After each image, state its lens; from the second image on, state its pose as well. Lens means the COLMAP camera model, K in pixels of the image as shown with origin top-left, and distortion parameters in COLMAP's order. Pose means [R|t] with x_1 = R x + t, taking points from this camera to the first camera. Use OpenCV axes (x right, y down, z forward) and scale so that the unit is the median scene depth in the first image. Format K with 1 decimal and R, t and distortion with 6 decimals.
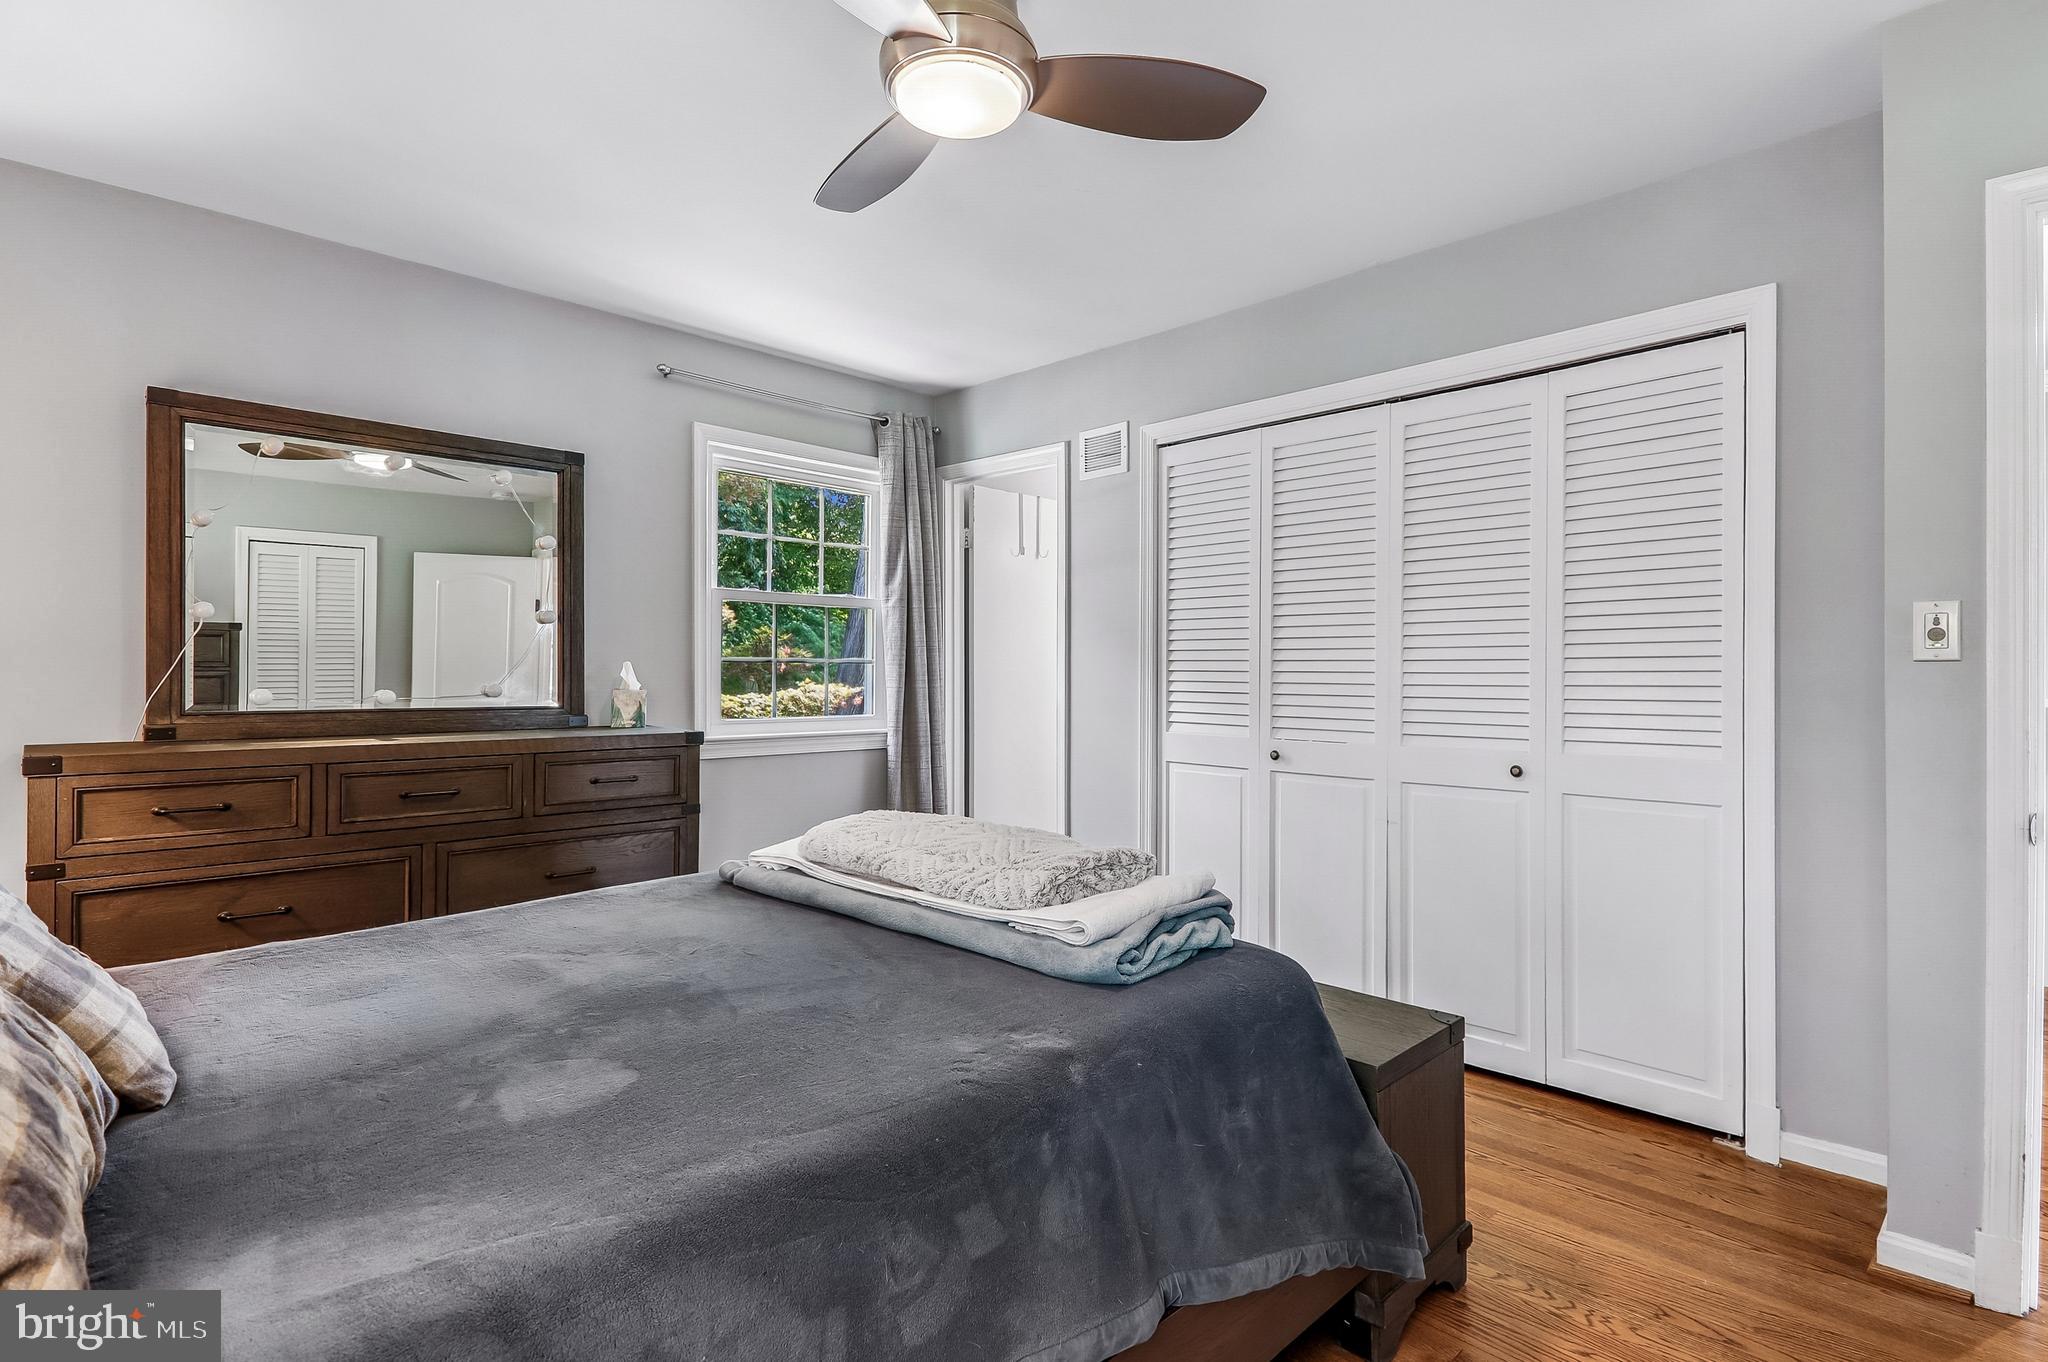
lens RADIAL K [[985.4, 0, 1017.7], [0, 985.4, 677.6], [0, 0, 1]] dist [0.029268, -0.006524]
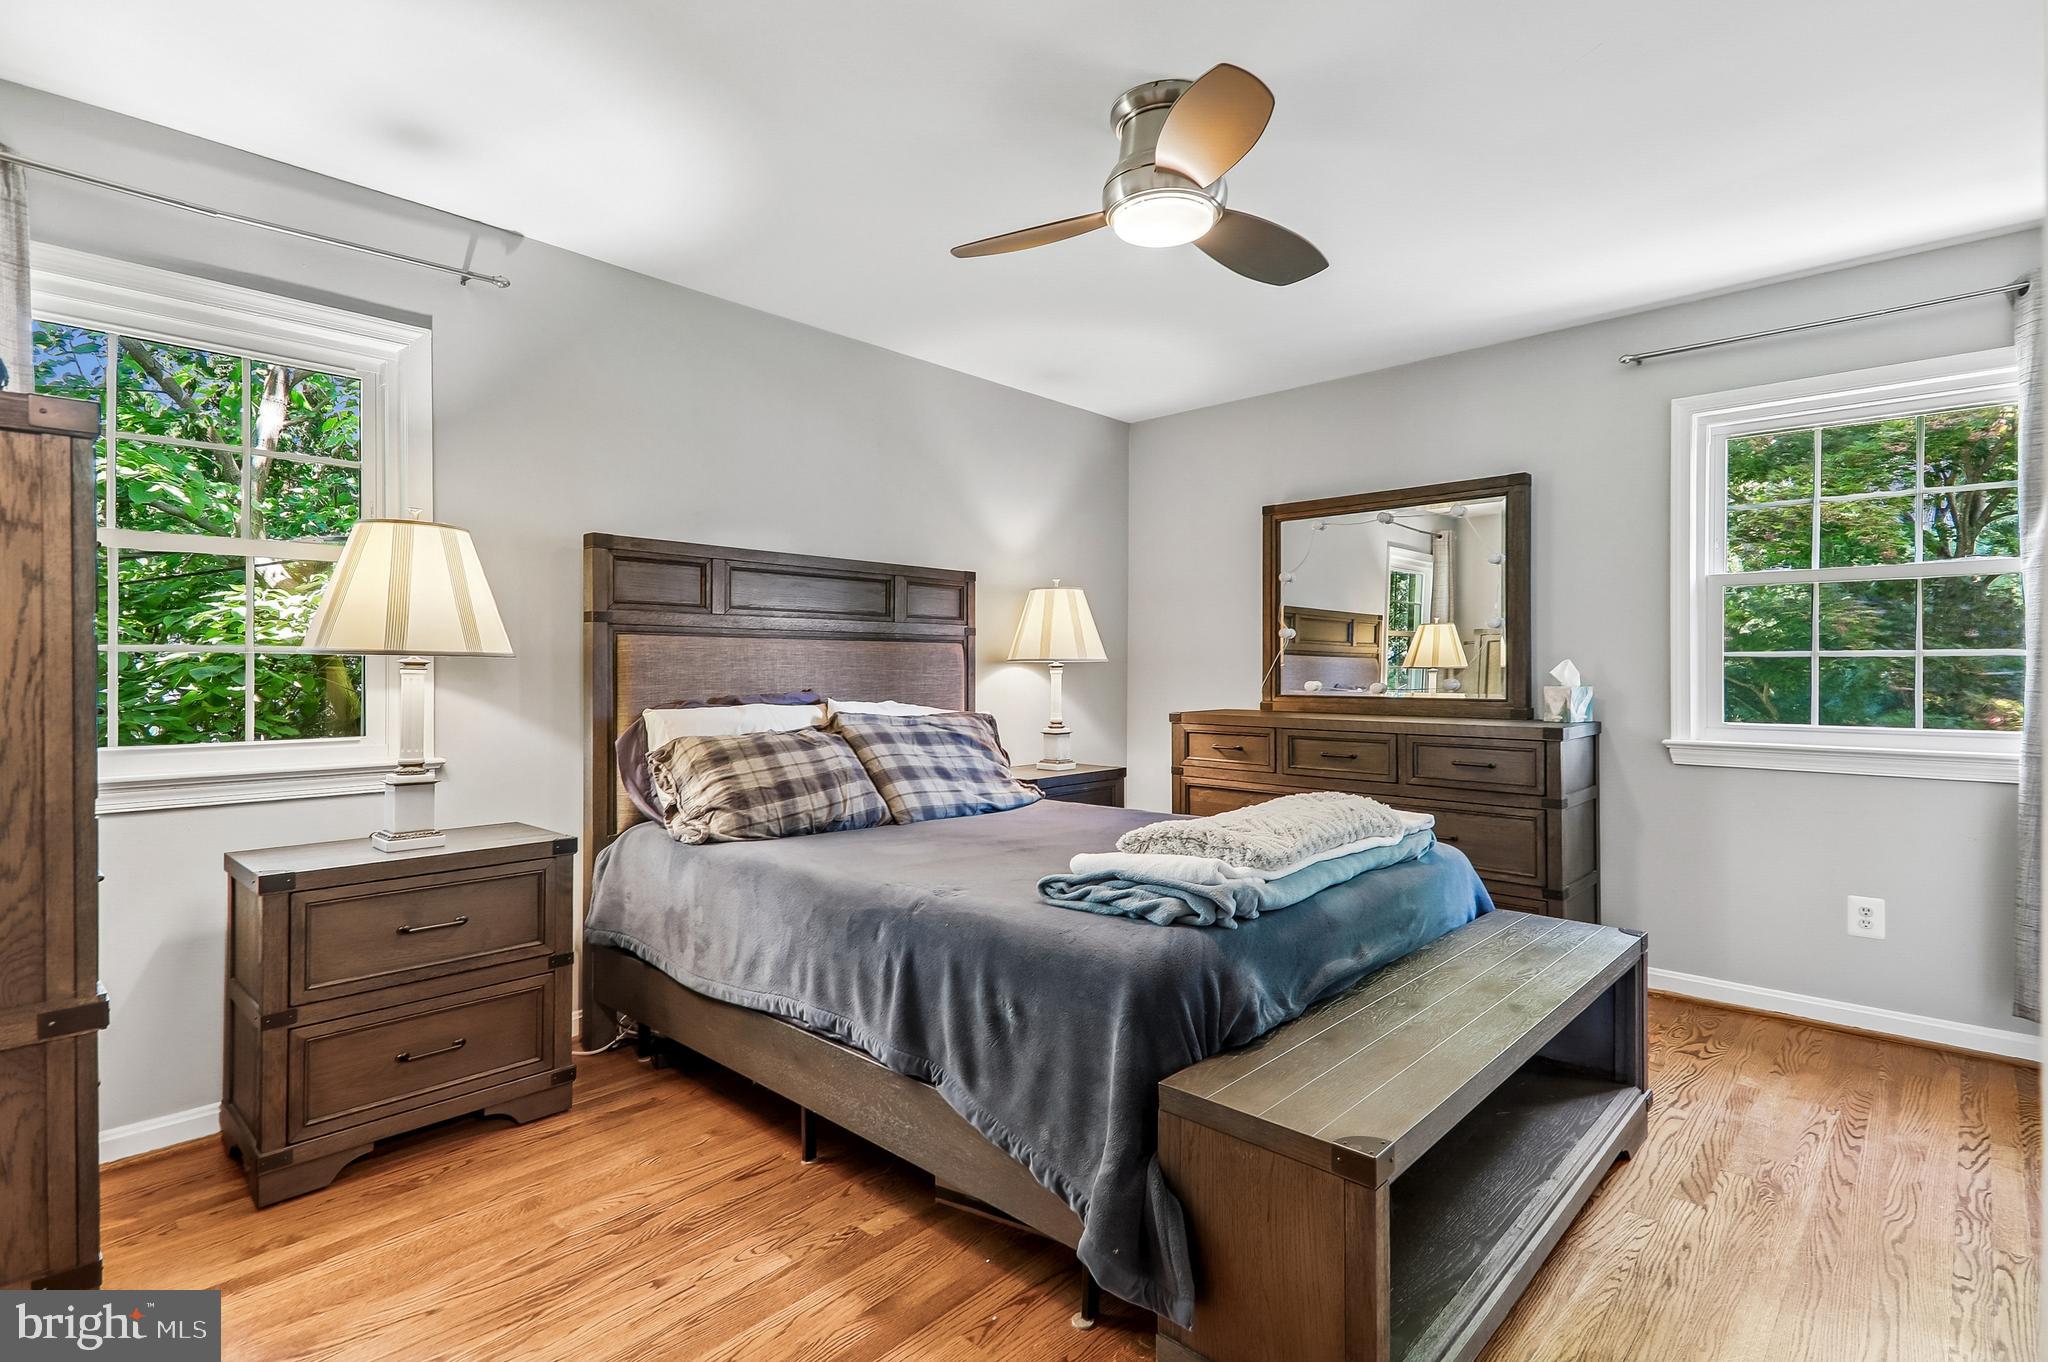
lens RADIAL K [[985.4, 0, 1024.8], [0, 985.4, 678.5], [0, 0, 1]] dist [0.029268, -0.006524]
pose [[0.061913, -0.000242, -0.998082, 0.766385], [-0.009331, 0.999956, -0.000821, 0.011830], [0.998038, 0.009364, 0.061908, 0.458378]]
